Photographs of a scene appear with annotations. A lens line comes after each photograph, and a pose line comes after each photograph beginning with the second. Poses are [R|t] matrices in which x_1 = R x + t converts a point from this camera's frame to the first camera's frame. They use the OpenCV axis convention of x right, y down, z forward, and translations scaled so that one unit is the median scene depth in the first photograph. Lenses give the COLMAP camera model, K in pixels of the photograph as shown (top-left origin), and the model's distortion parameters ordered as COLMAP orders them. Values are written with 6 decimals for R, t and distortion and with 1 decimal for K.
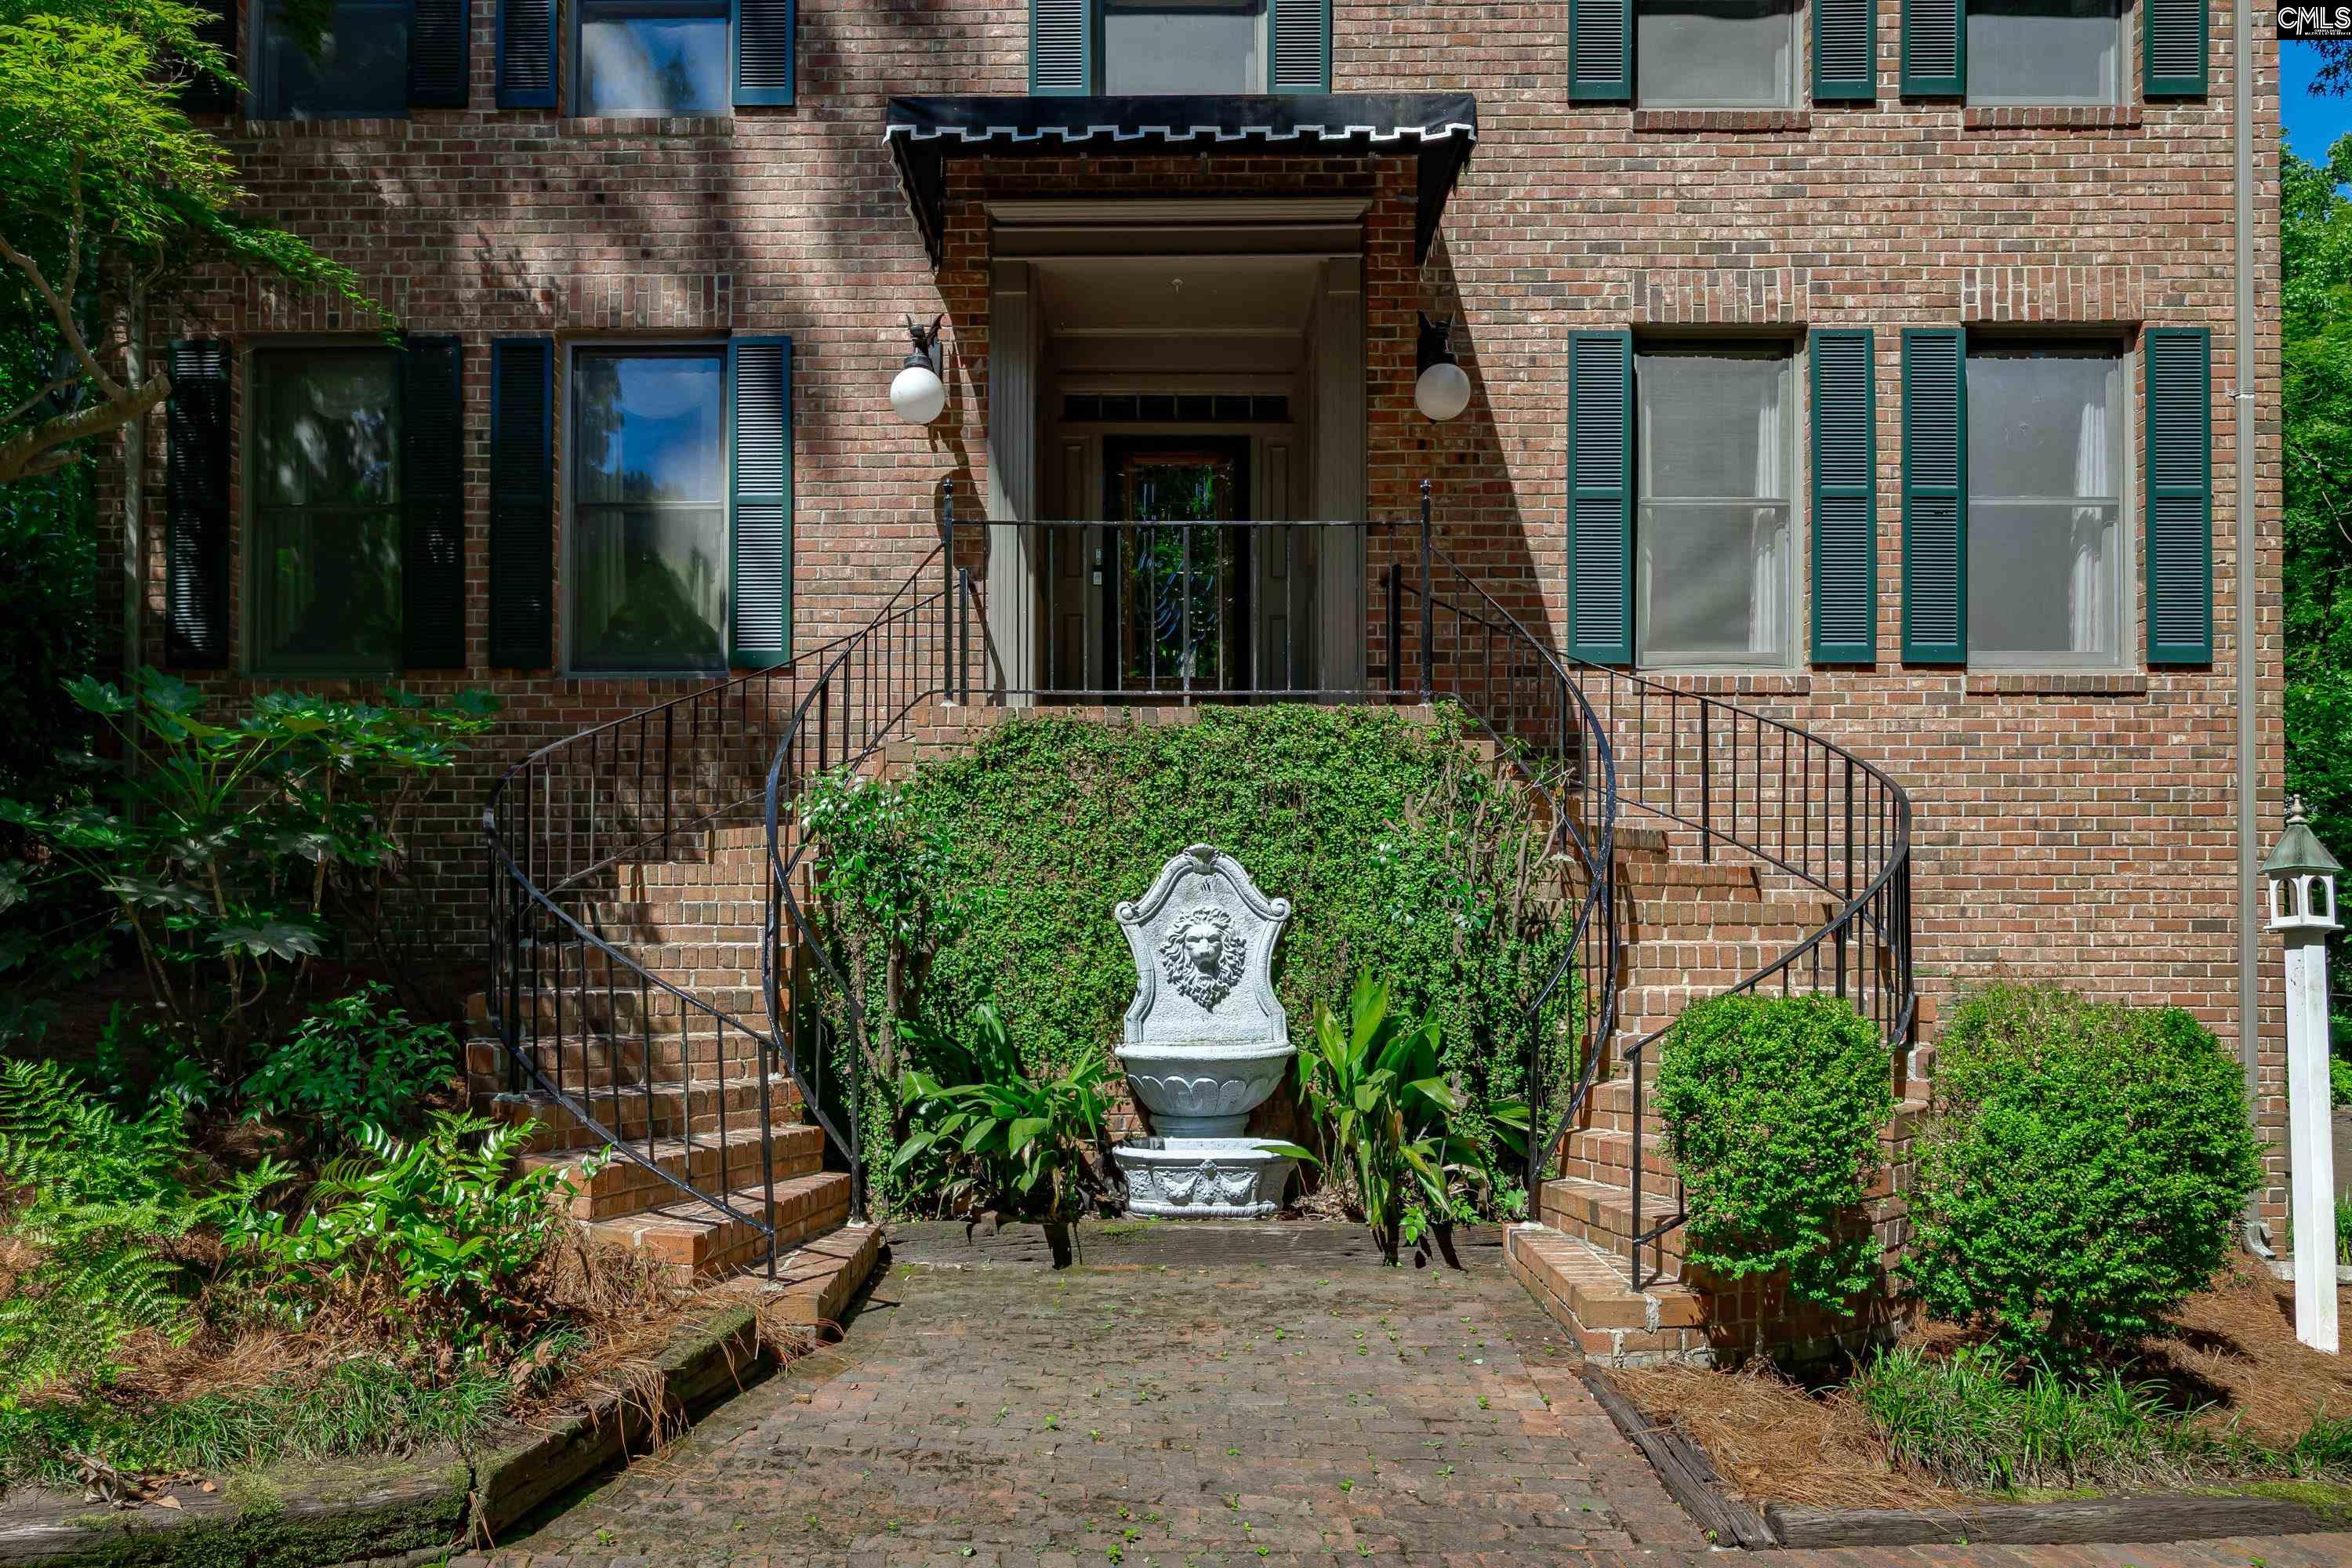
lens RADIAL K [[1397.3, 0, 1063.4], [0, 1397.3, 922.3], [0, 0, 1]] dist [0.001642, 0.000127]
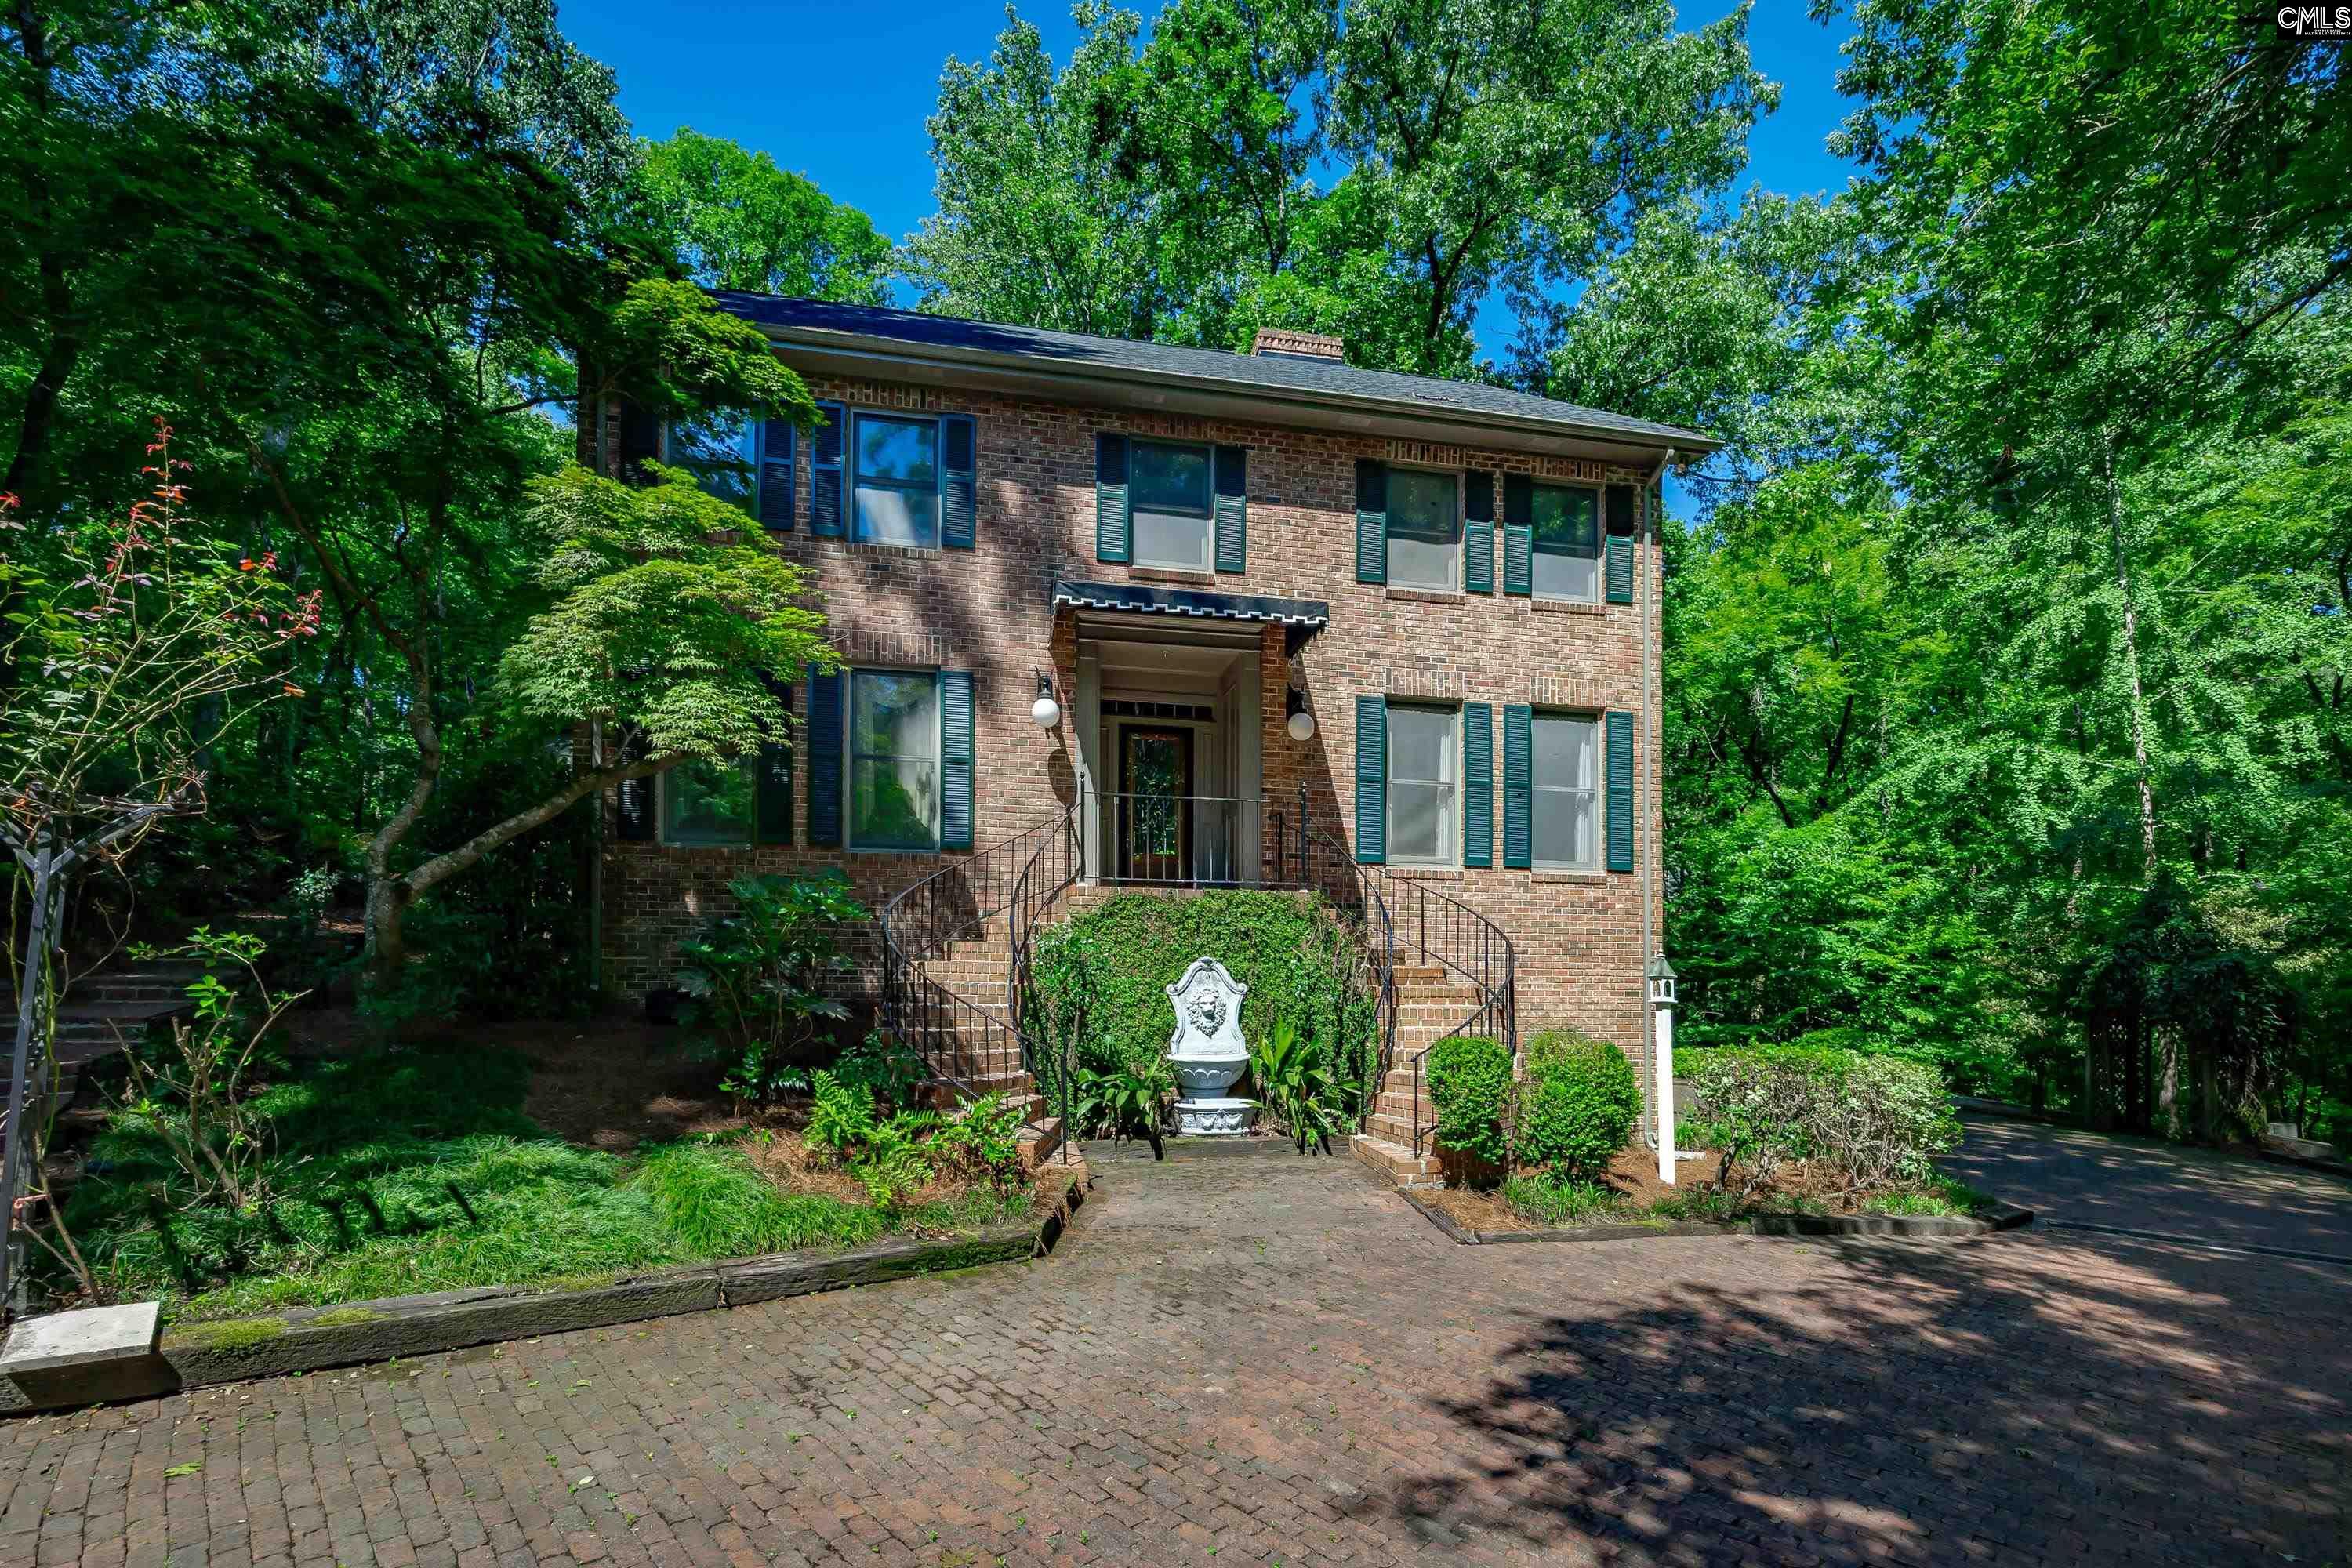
lens RADIAL K [[1117.9, 0, 1105.5], [0, 1117.9, 896.5], [0, 0, 1]] dist [0.014937, -0.000188]
pose [[0.974011, 0.026356, 0.224964, -0.426028], [-0.018517, 0.999148, -0.036886, -0.081931], [-0.225745, 0.031762, 0.973669, -0.592125]]
